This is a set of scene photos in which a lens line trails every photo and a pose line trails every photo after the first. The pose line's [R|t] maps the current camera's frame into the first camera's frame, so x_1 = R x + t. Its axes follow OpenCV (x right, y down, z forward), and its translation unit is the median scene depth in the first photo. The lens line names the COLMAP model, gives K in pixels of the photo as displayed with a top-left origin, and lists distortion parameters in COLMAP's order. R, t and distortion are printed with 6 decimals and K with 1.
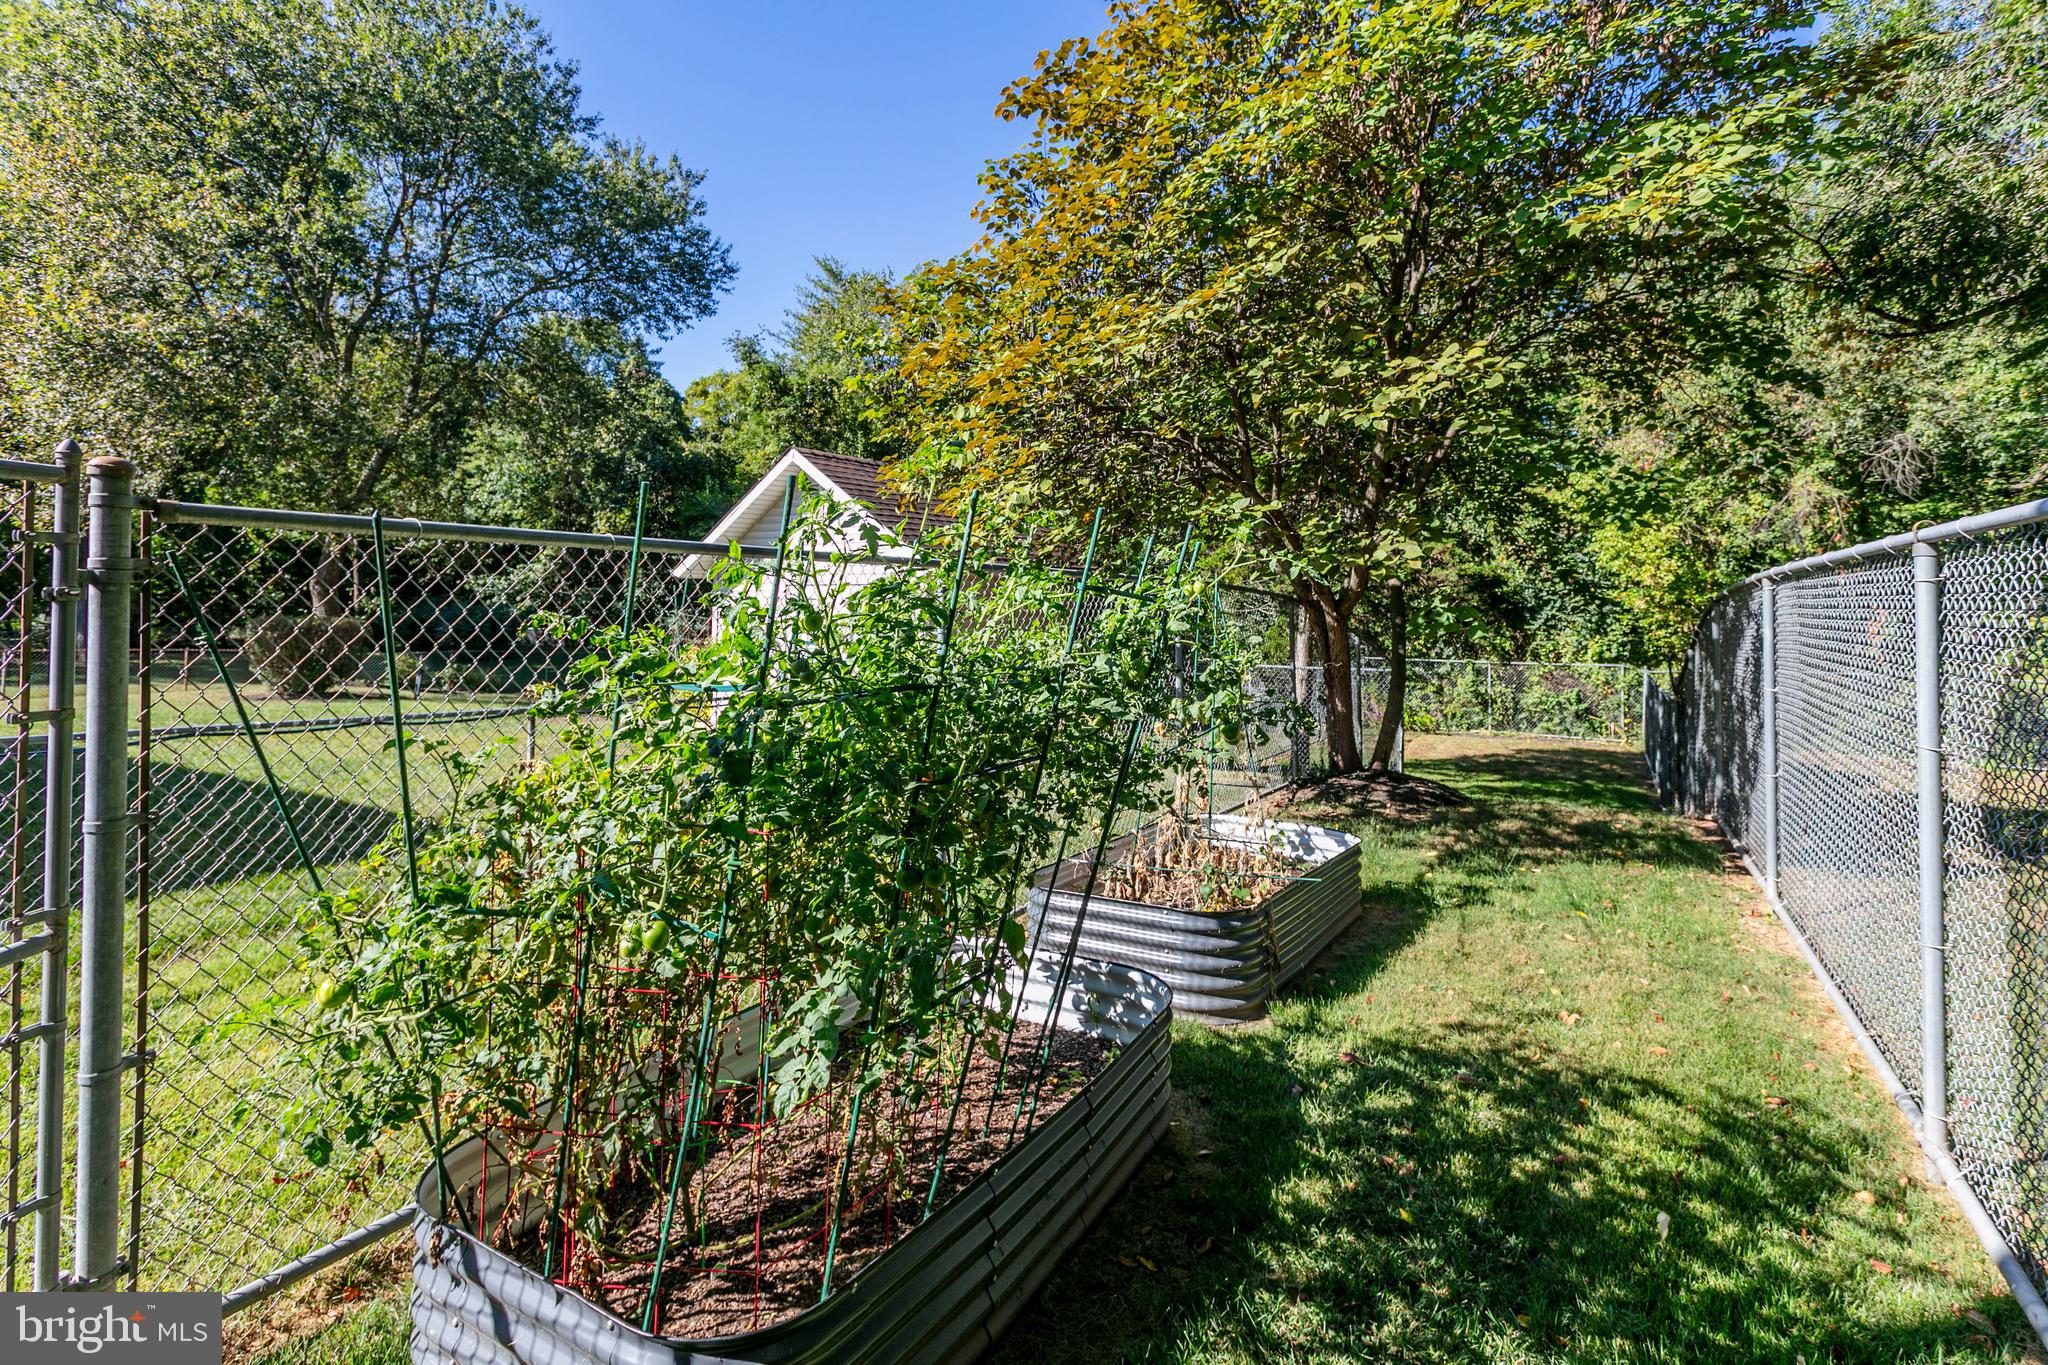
lens RADIAL K [[1003.5, 0, 1040.6], [0, 1003.5, 581.4], [0, 0, 1]] dist [0.010704, 0.001552]
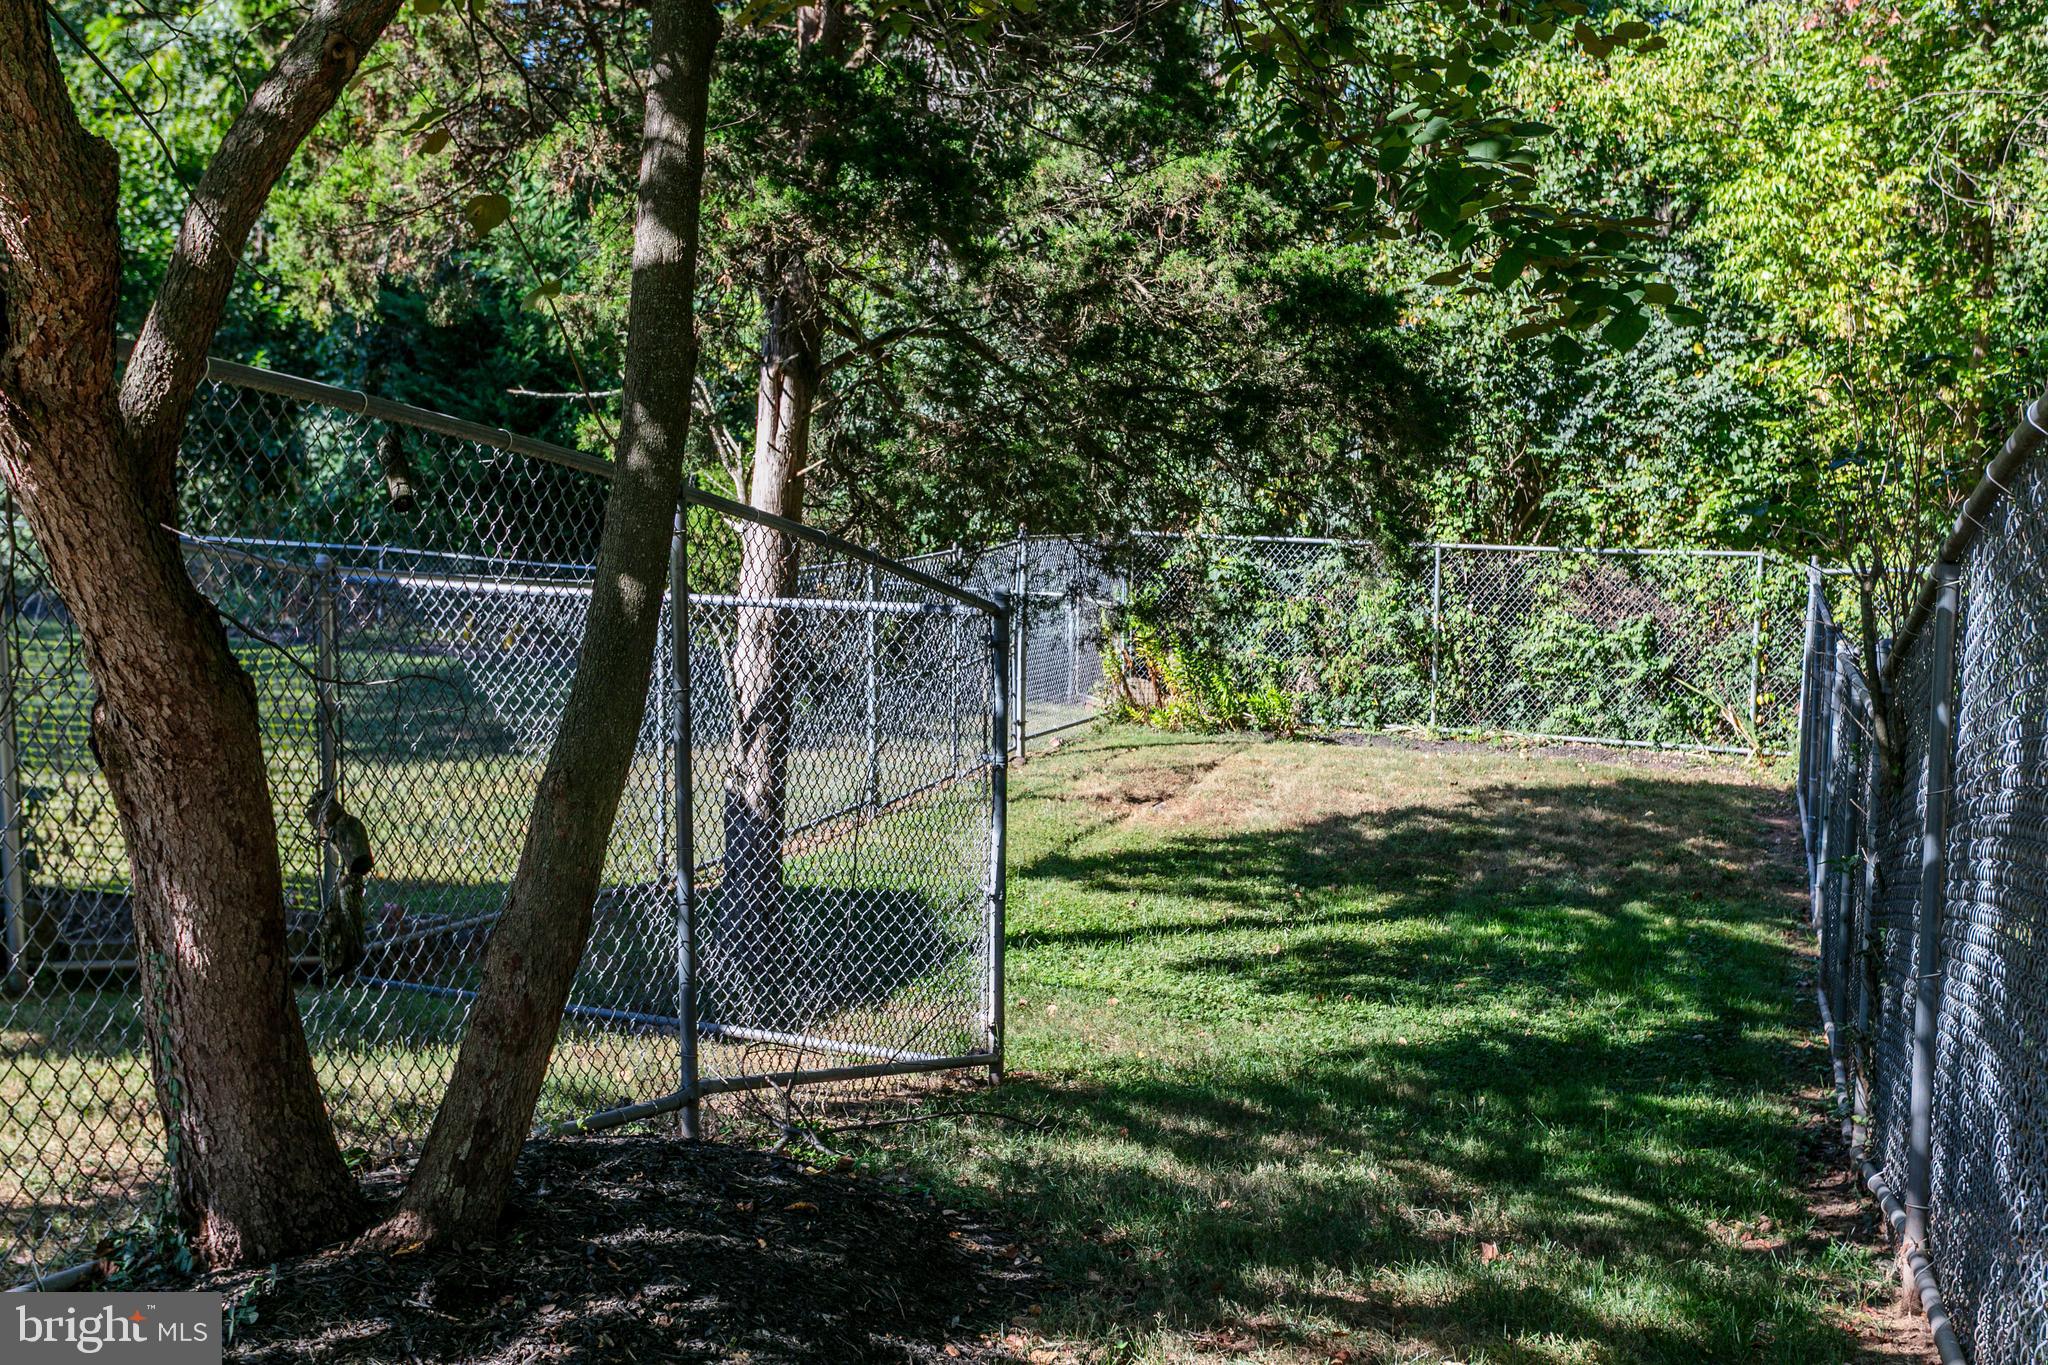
lens RADIAL K [[2204.5, 0, 1025.4], [0, 2204.5, 681.8], [0, 0, 1]] dist [-0.030138, 0.000000]
pose [[0.982531, -0.016279, 0.185385, 0.151993], [-0.012119, 0.988455, 0.151030, 0.009677], [-0.185703, -0.150638, 0.970990, 0.242737]]
